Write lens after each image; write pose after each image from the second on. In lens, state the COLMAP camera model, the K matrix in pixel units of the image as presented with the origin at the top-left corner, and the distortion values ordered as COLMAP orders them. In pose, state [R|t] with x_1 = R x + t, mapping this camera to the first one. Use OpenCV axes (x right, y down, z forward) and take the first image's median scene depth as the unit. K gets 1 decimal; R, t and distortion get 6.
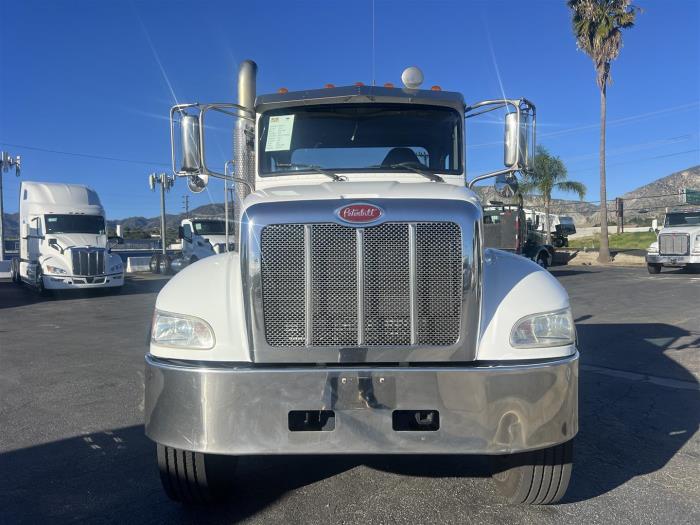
lens RADIAL K [[530.2, 0, 361.2], [0, 530.2, 260.7], [0, 0, 1]] dist [0.069047, -0.091969]
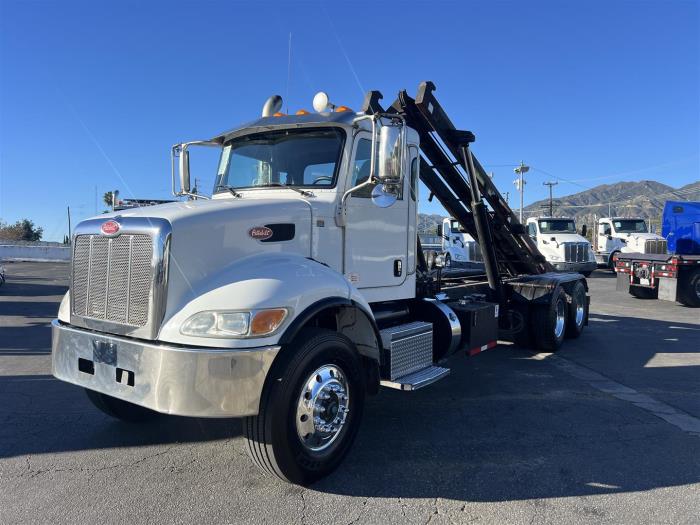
lens RADIAL K [[534.7, 0, 358.4], [0, 534.7, 264.7], [0, 0, 1]] dist [0.032137, -0.004393]
pose [[0.817196, 0.046025, -0.574519, 0.820824], [-0.037223, 0.998940, 0.027079, -0.033030], [0.575157, -0.000744, 0.818043, 0.116223]]
